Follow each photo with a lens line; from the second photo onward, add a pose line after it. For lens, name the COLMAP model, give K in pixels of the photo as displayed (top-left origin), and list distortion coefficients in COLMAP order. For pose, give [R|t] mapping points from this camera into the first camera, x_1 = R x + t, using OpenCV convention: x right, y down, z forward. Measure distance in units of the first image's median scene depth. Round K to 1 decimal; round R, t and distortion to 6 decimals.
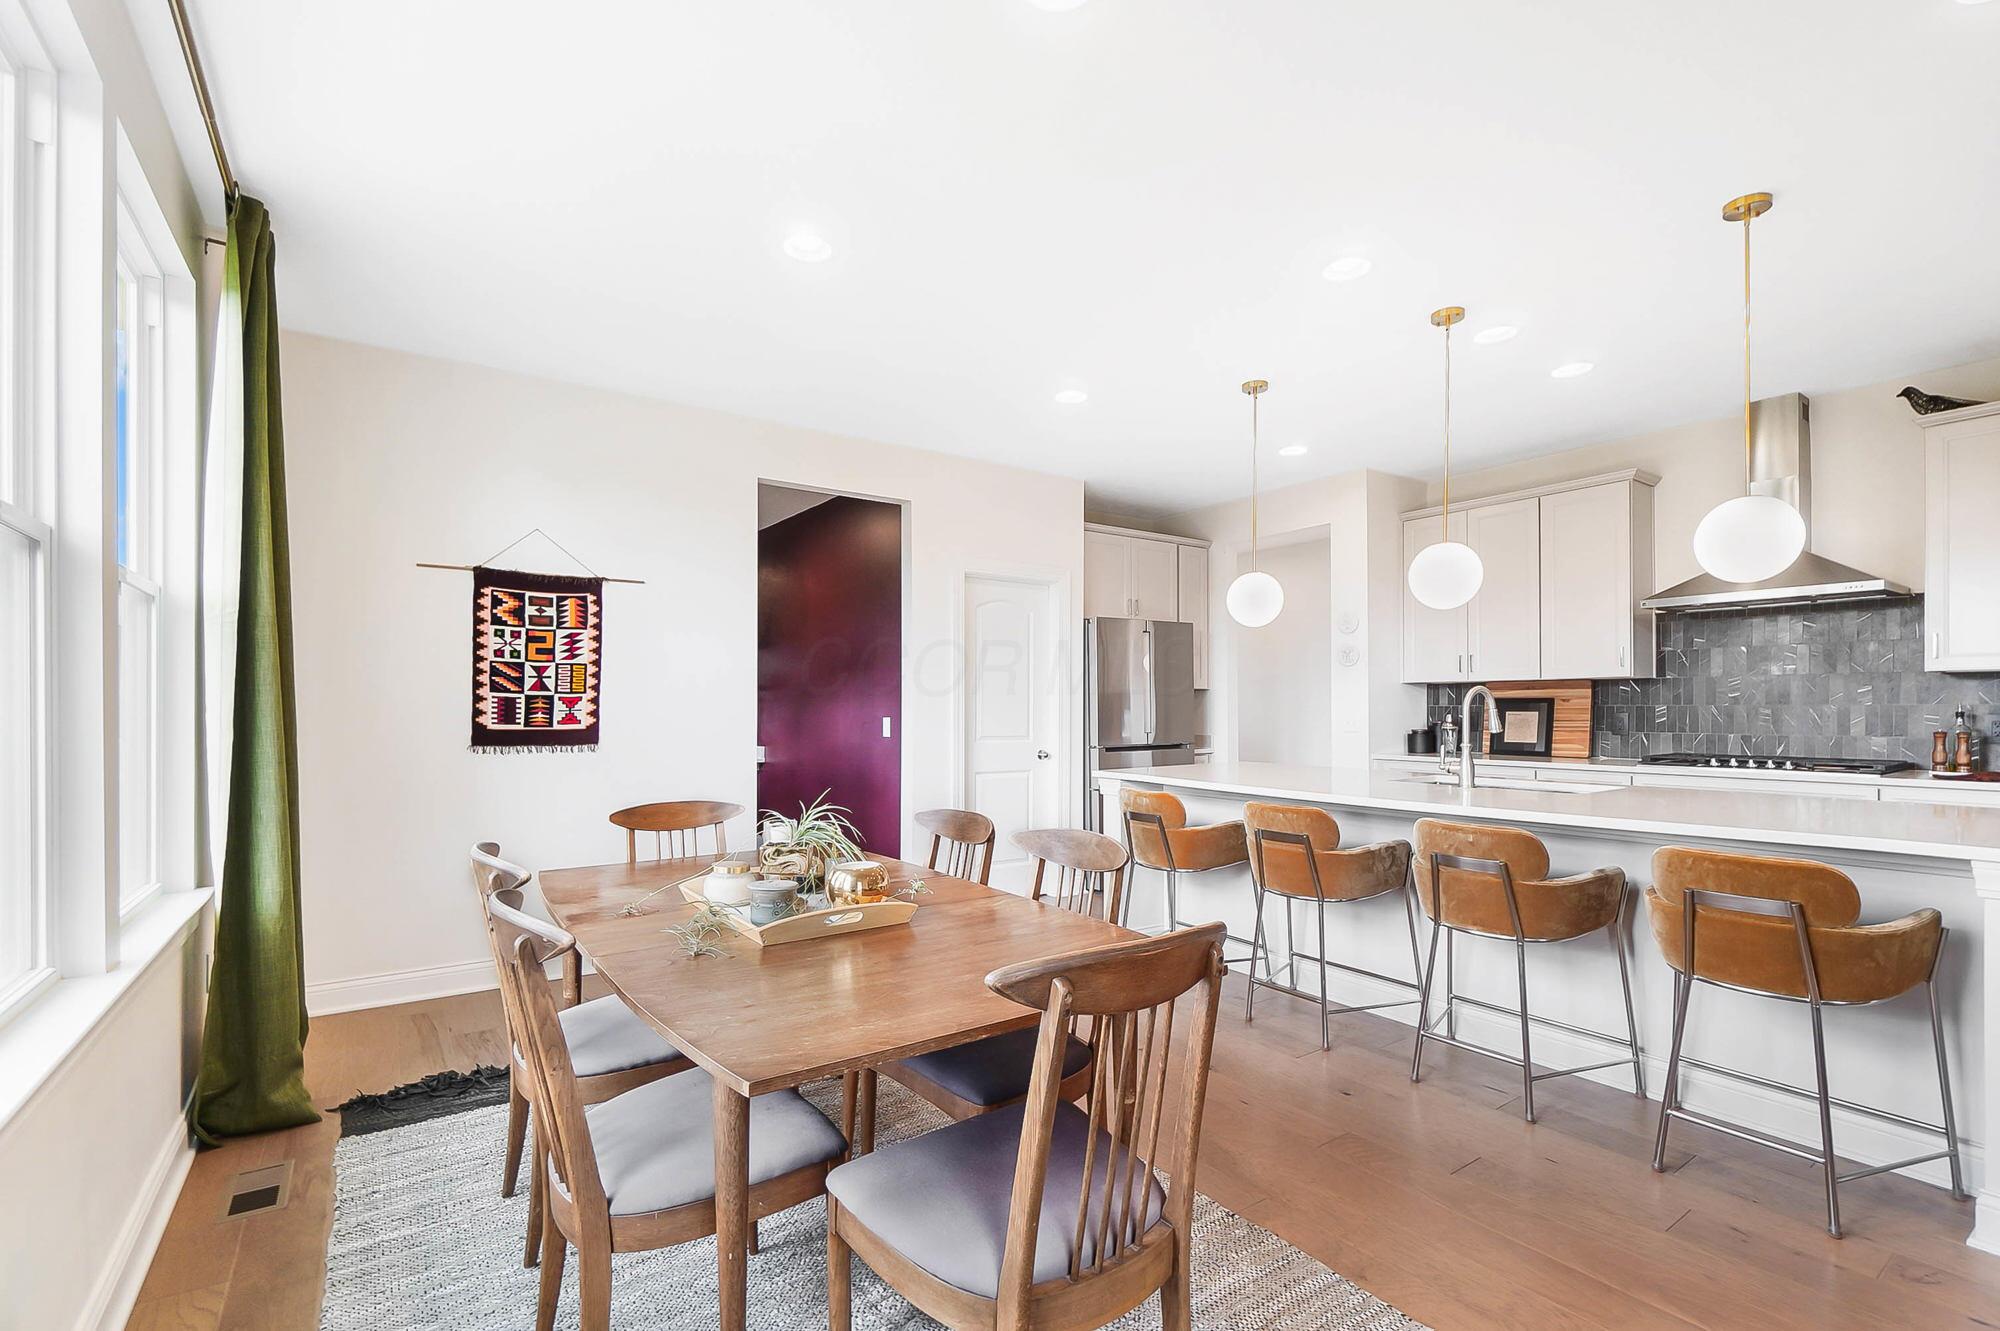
lens RADIAL K [[869.9, 0, 1025.9], [0, 869.9, 706.9], [0, 0, 1]] dist [-0.004537, -0.001608]
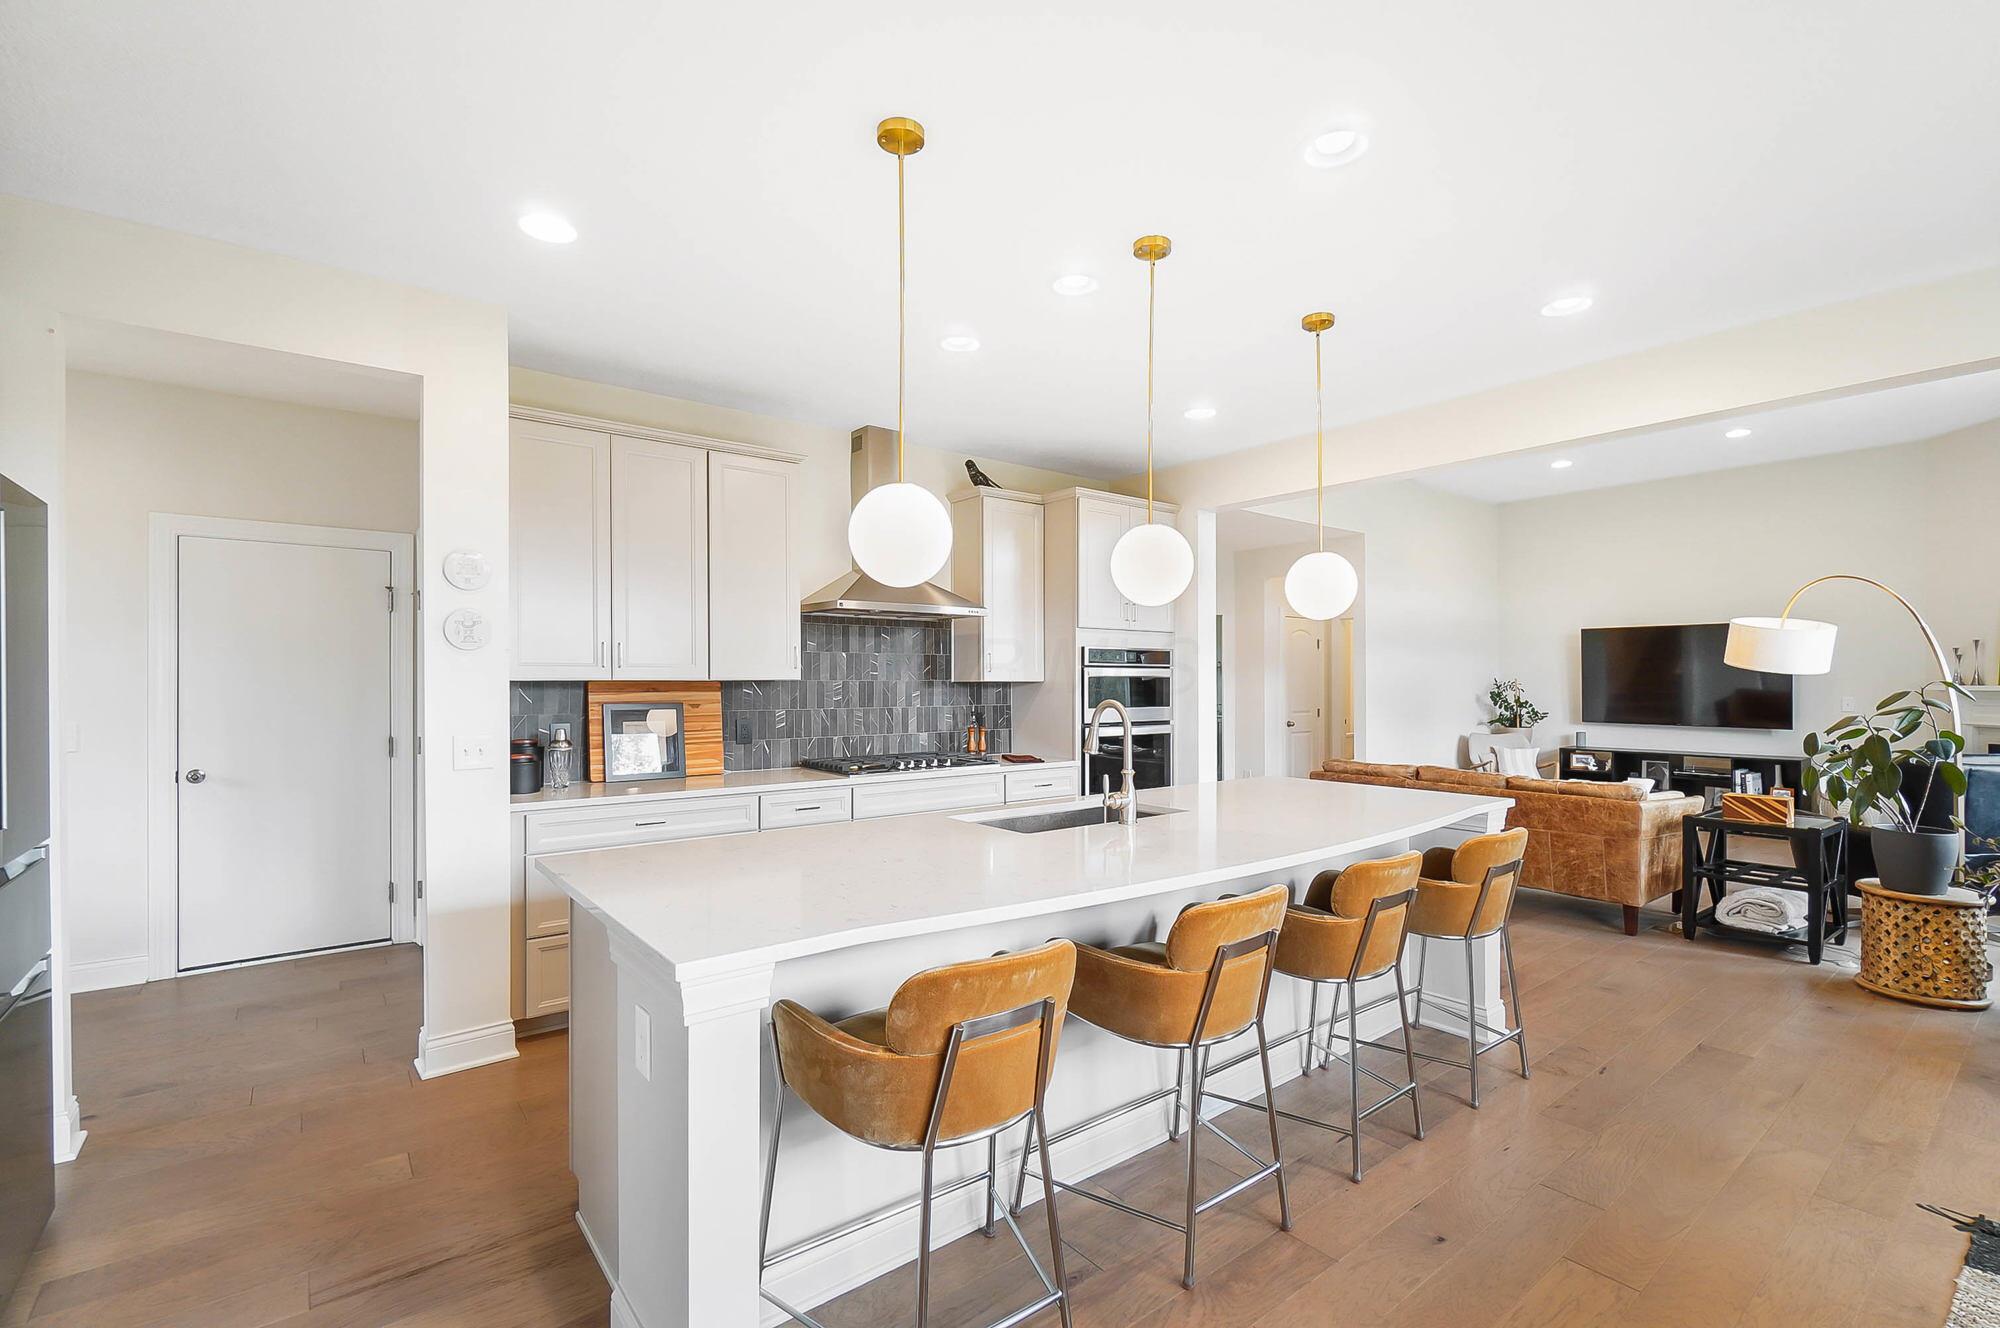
lens RADIAL K [[869.9, 0, 984.4], [0, 869.9, 675.4], [0, 0, 1]] dist [-0.004537, -0.001608]
pose [[-0.035119, 0.014673, 0.999275, -0.260480], [0.006697, 0.999873, -0.014447, -0.028969], [-0.999361, 0.006185, -0.035213, 0.983208]]
